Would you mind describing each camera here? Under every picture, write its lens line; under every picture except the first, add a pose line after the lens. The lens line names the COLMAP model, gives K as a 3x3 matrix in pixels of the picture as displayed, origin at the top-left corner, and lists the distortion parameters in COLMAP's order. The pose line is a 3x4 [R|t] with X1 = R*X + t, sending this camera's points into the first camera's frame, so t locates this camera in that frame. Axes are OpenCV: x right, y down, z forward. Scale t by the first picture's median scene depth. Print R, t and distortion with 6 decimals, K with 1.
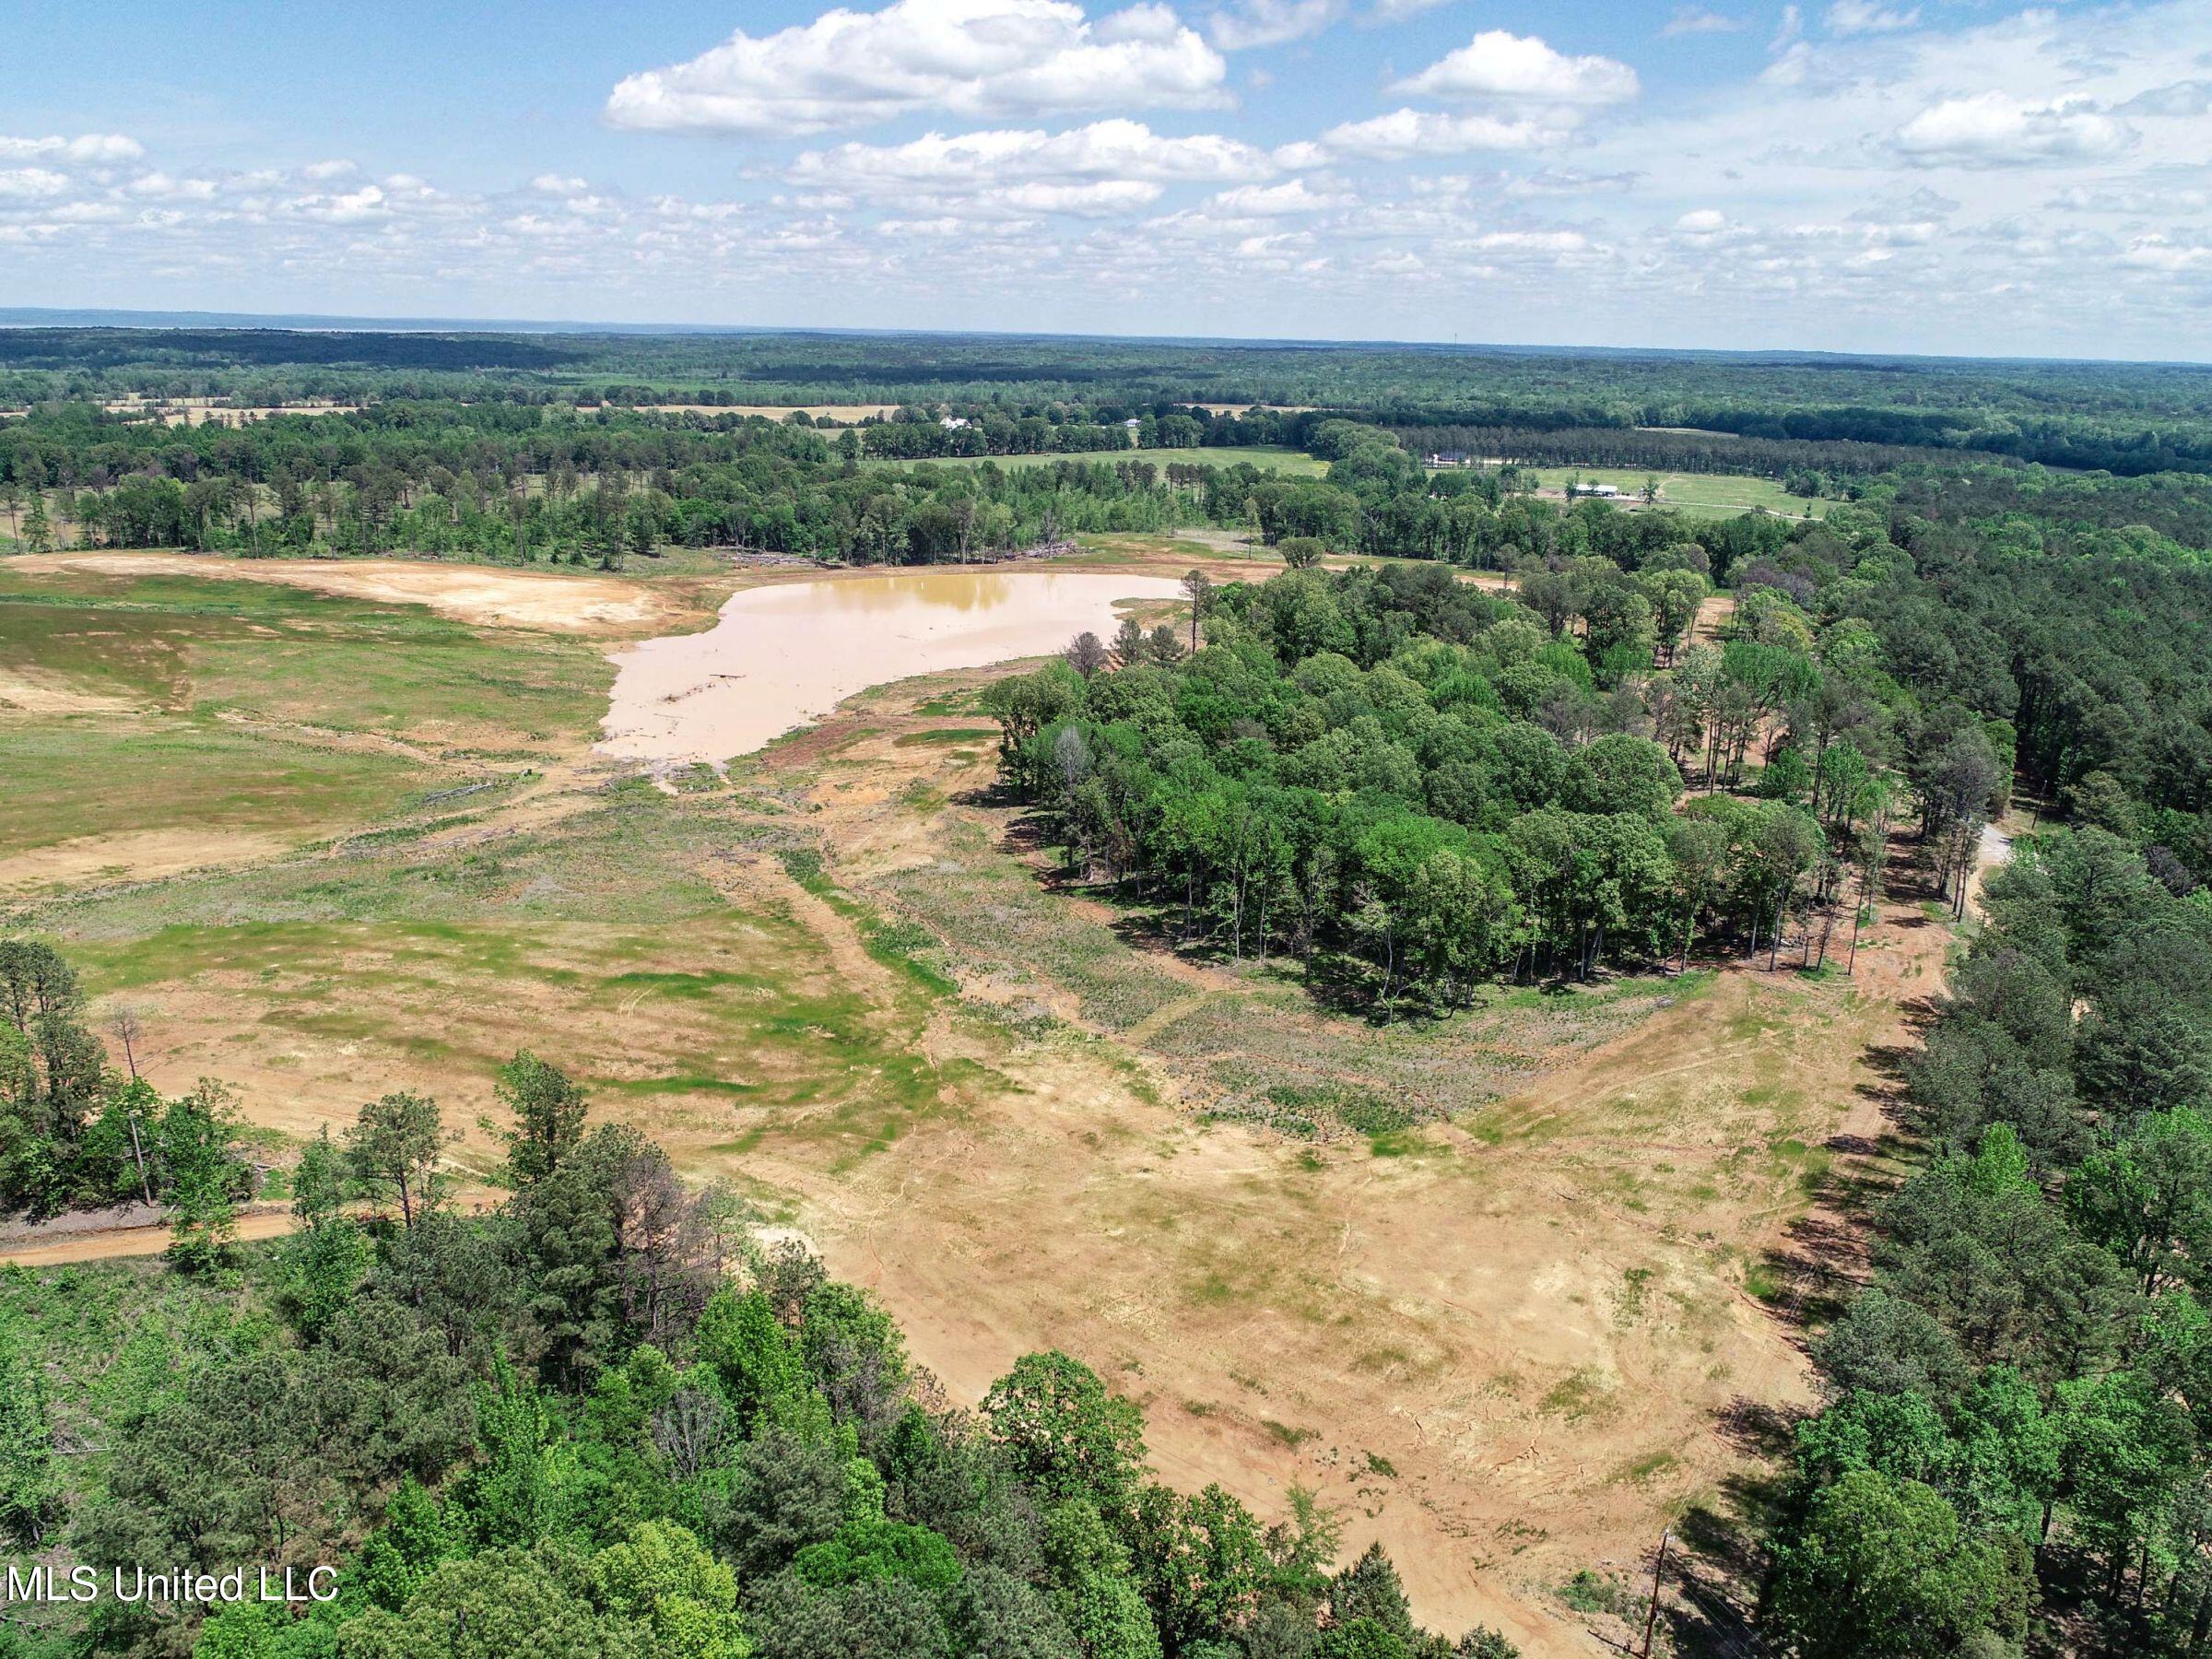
lens RADIAL K [[1659.4, 0, 1128.6], [0, 1659.4, 816.5], [0, 0, 1]] dist [-0.003494, -0.003810]
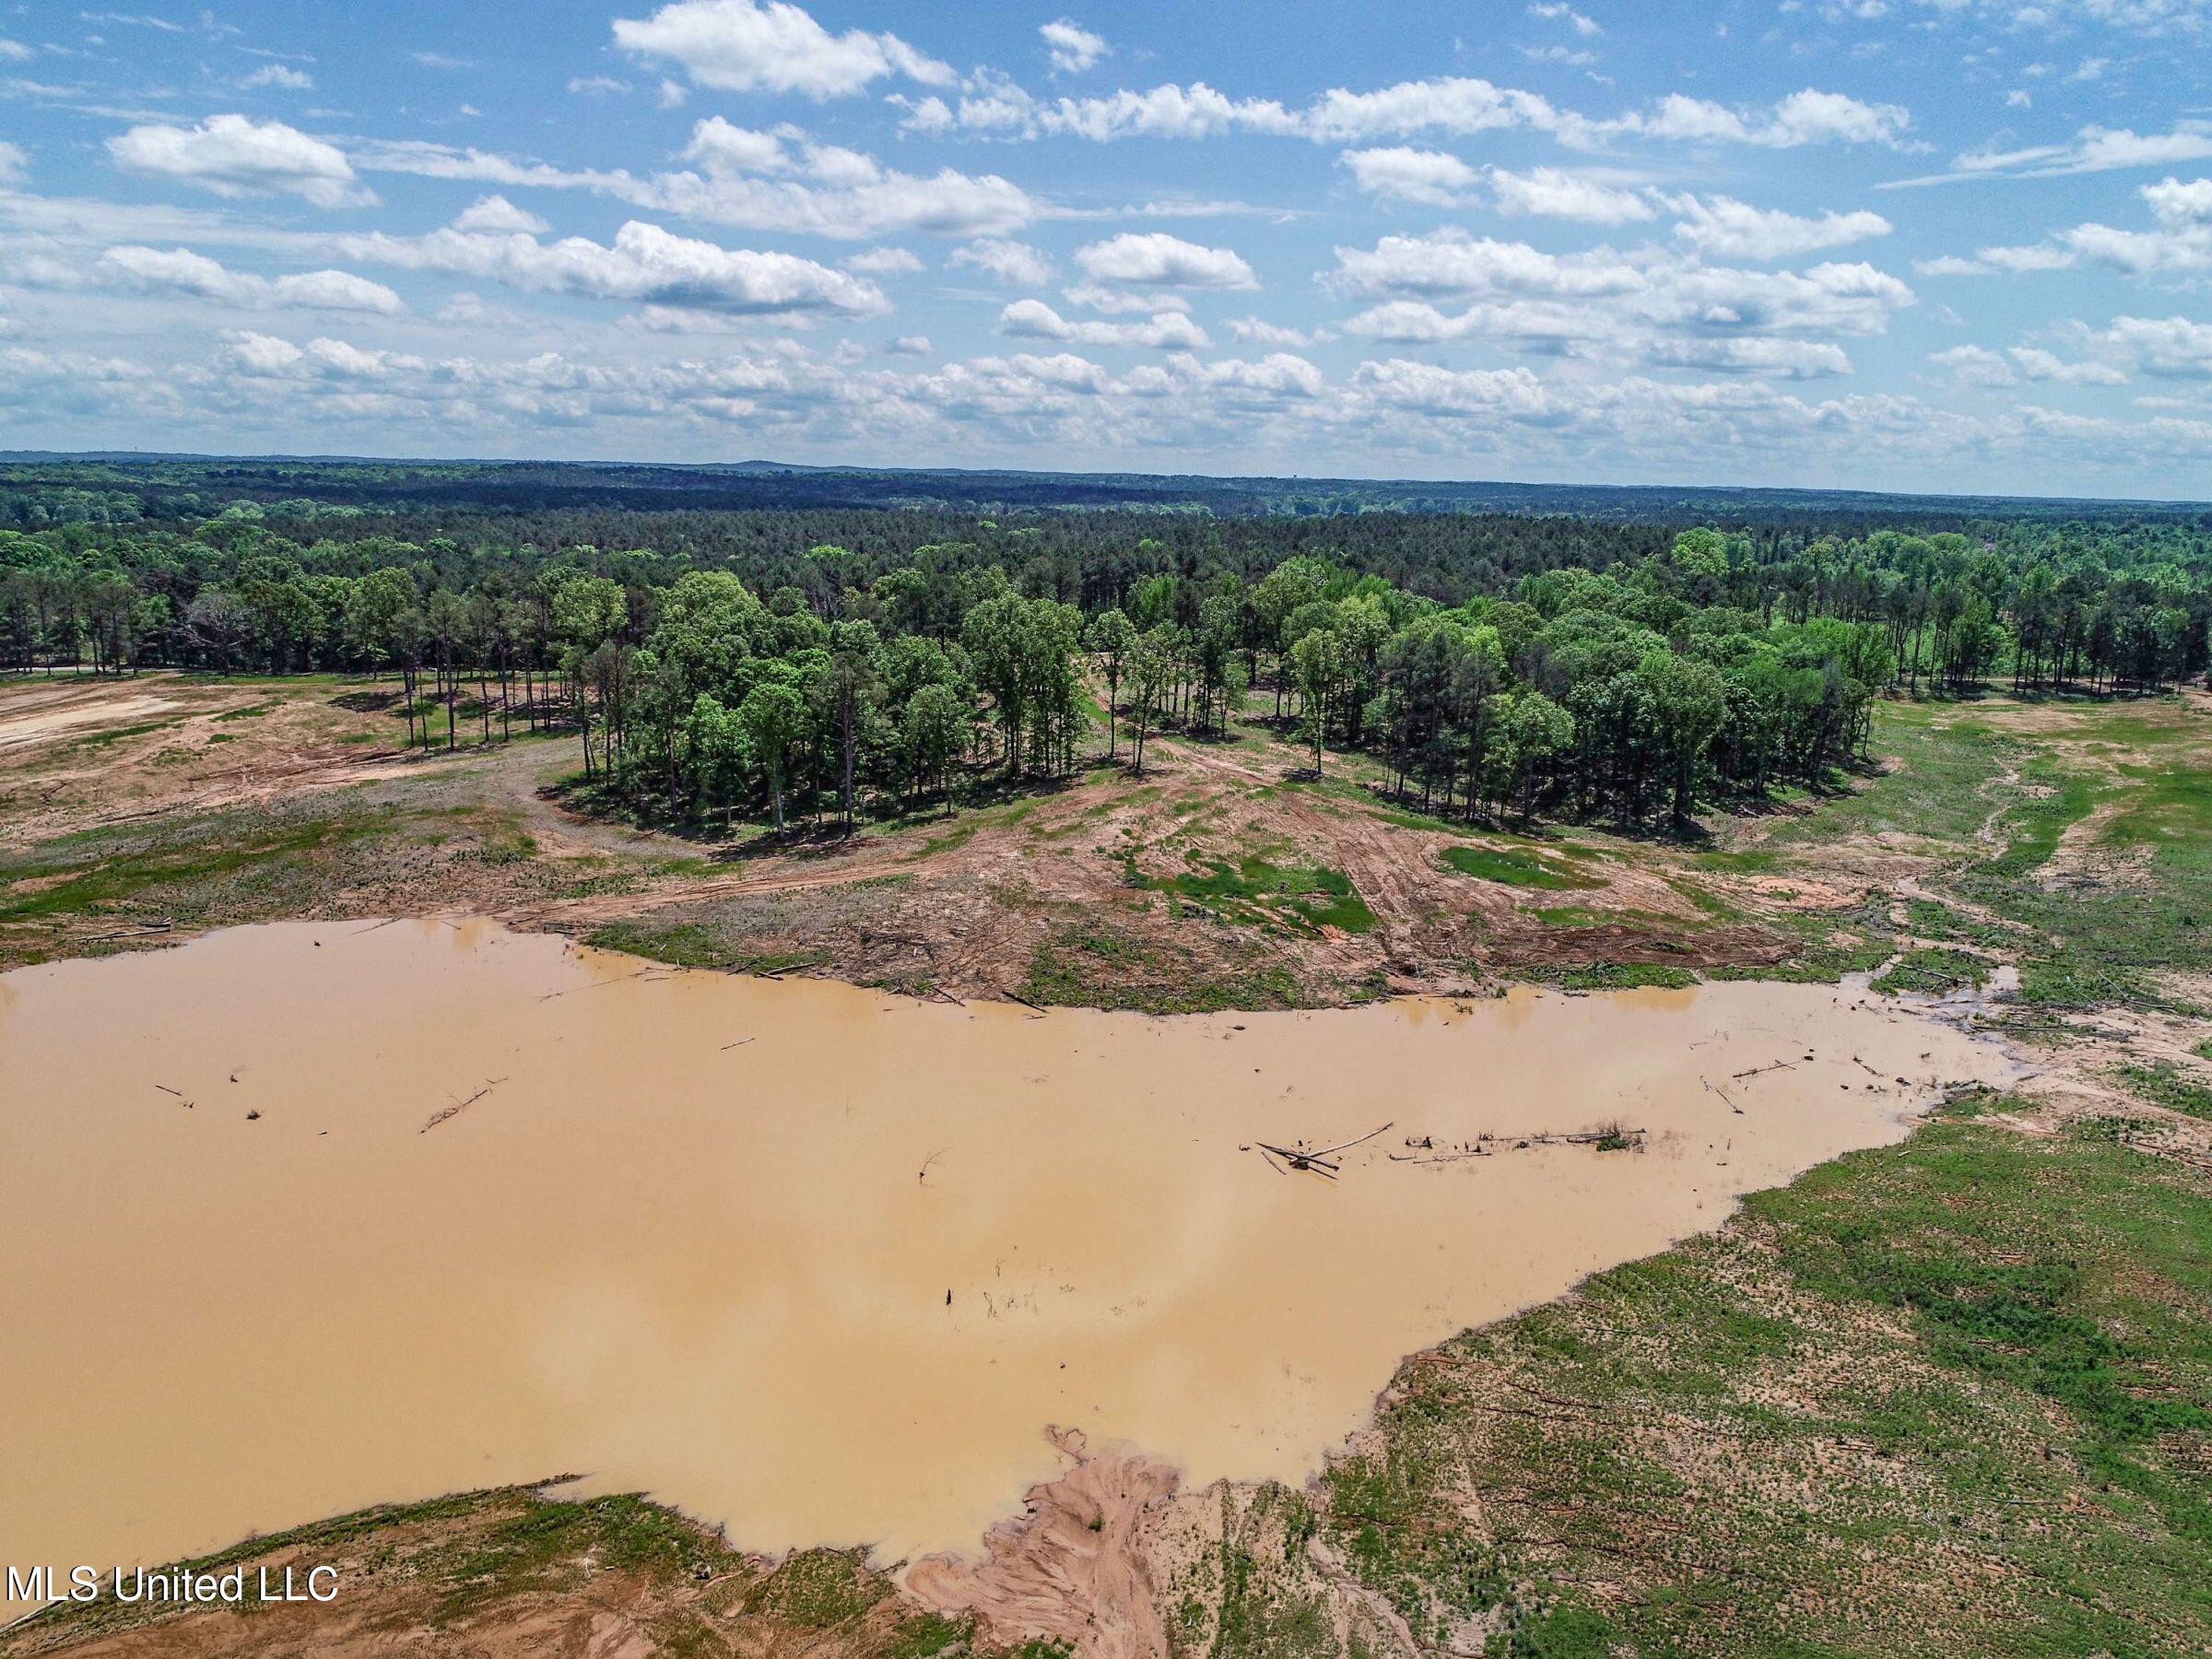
lens RADIAL K [[1659.4, 0, 1125.6], [0, 1659.4, 826.5], [0, 0, 1]] dist [-0.003494, -0.003810]
pose [[-0.438519, -0.220233, 0.871320, -0.394670], [0.221026, 0.913305, 0.342083, -0.208923], [-0.871119, 0.342594, -0.351824, 0.891932]]
